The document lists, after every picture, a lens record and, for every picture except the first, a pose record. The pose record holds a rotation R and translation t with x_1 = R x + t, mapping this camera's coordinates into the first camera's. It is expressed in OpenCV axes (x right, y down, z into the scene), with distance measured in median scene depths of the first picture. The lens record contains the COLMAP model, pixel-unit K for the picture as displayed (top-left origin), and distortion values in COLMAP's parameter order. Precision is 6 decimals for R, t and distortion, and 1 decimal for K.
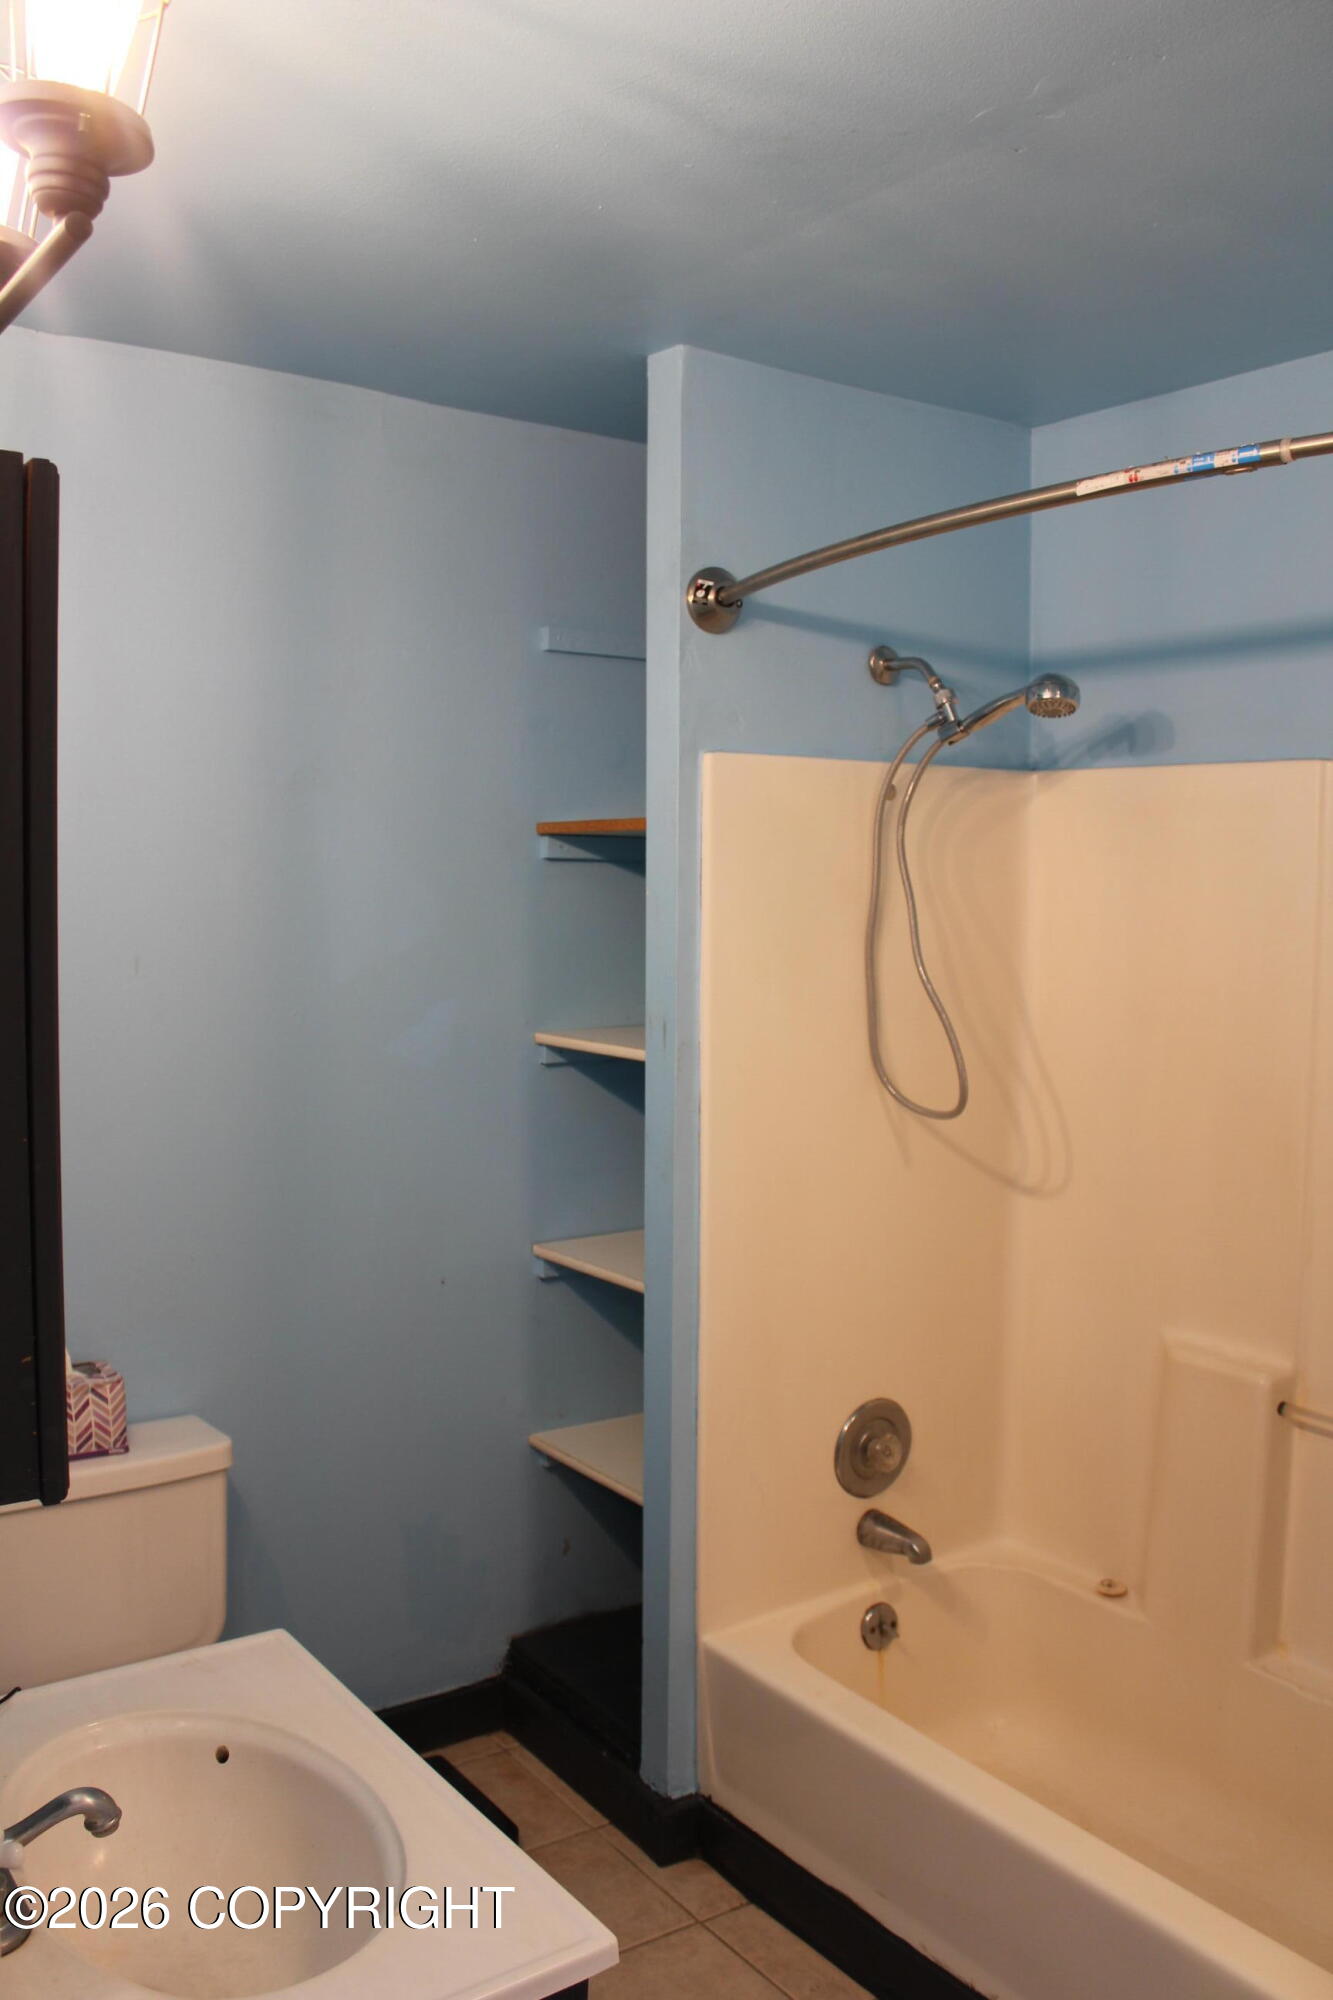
lens RADIAL K [[1654.3, 0, 666.6], [0, 1654.3, 997.7], [0, 0, 1]] dist [-0.157126, 0.112014]
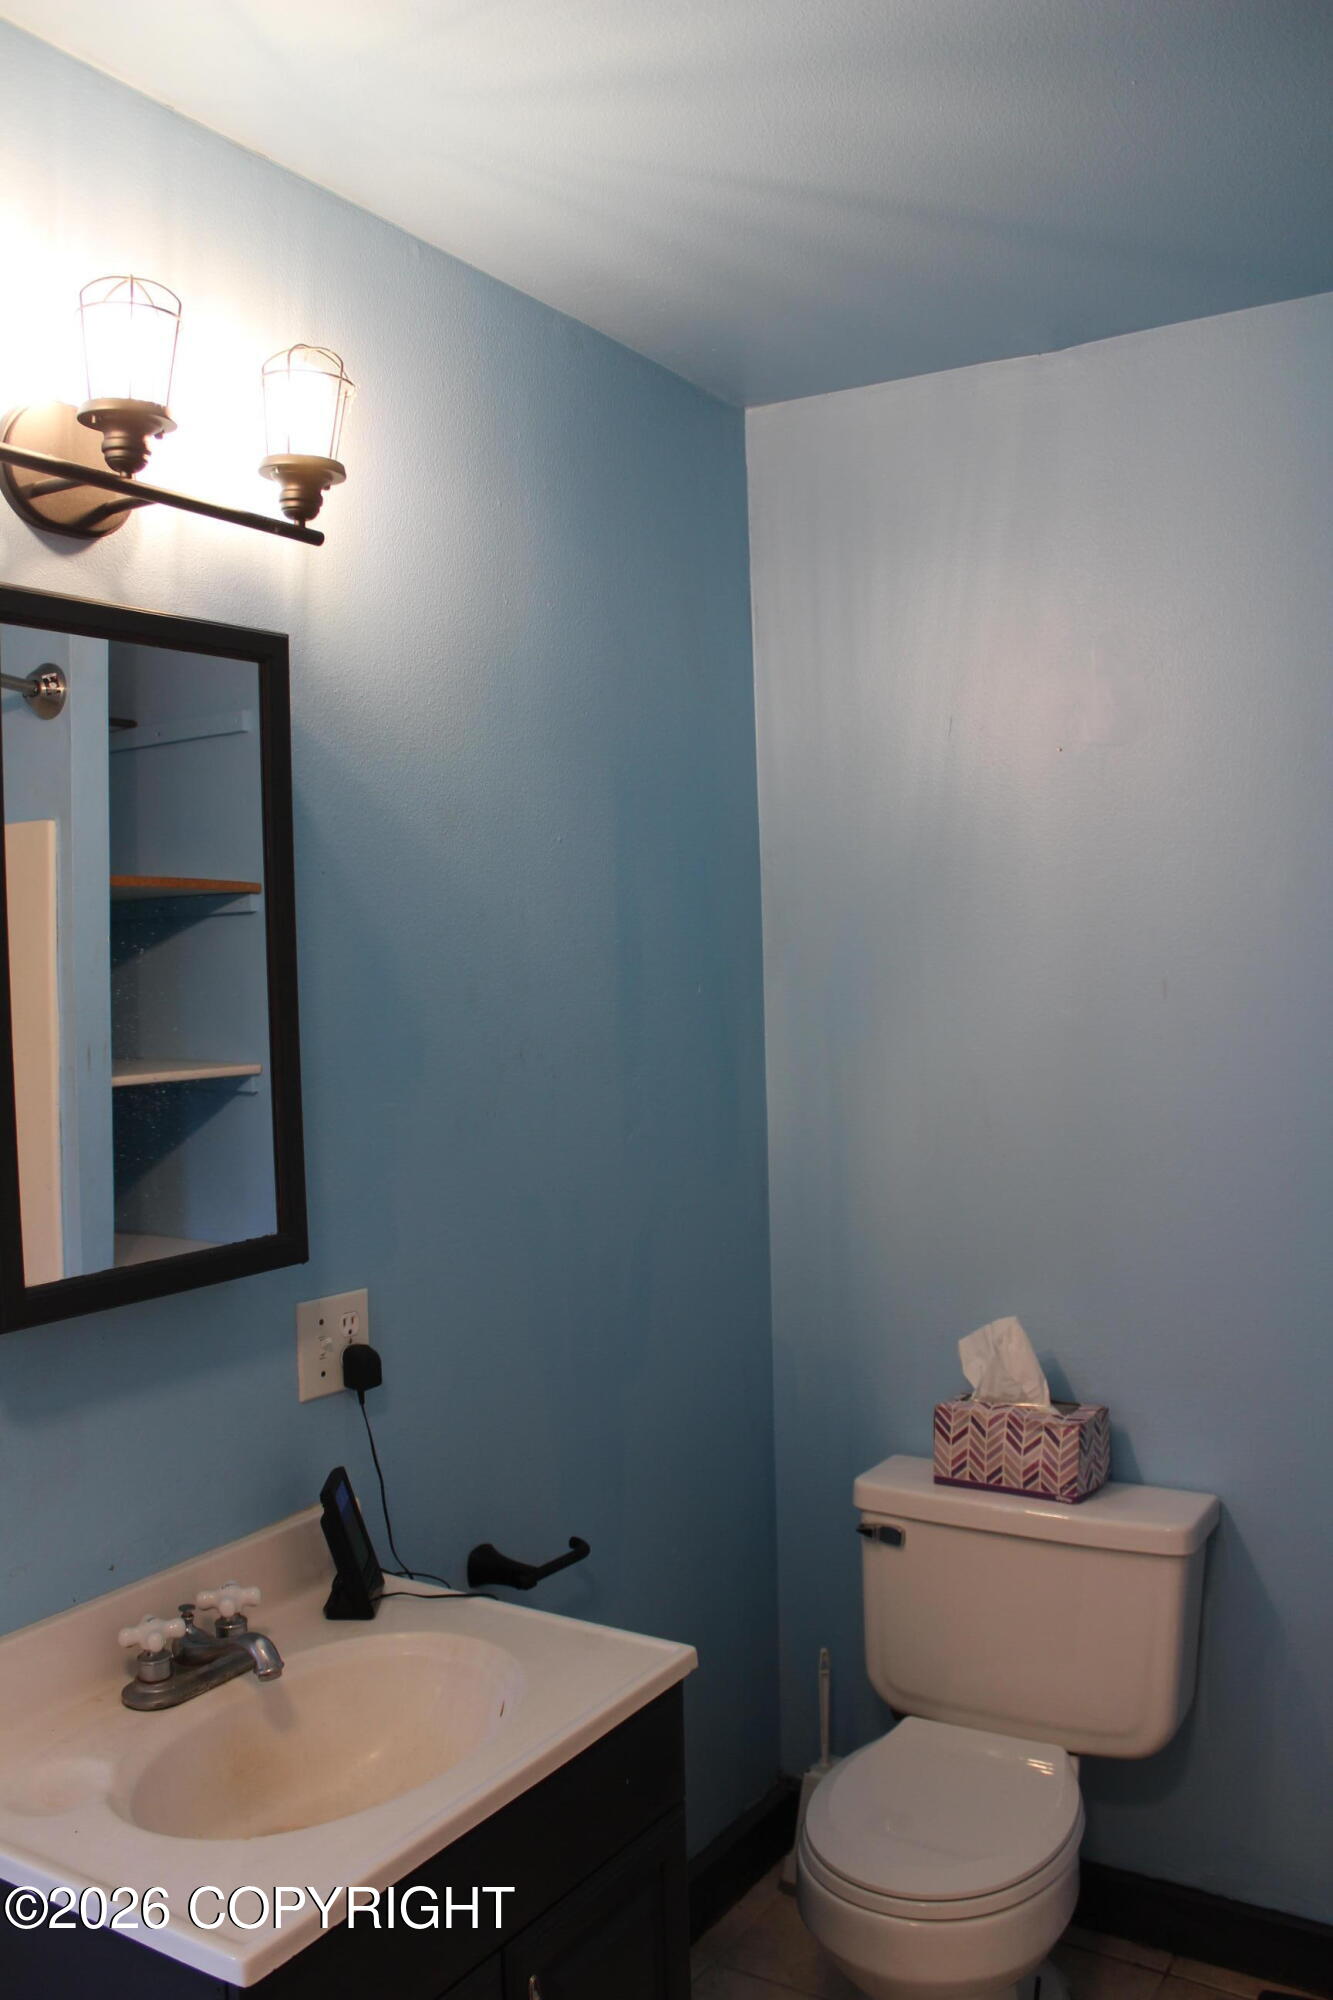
lens RADIAL K [[1654.3, 0, 666.7], [0, 1654.3, 997.2], [0, 0, 1]] dist [-0.157126, 0.112014]
pose [[0.397357, -0.006974, -0.917638, 0.444146], [-0.033701, 0.999186, -0.022187, 0.015692], [0.917045, 0.039741, 0.396798, 0.398919]]
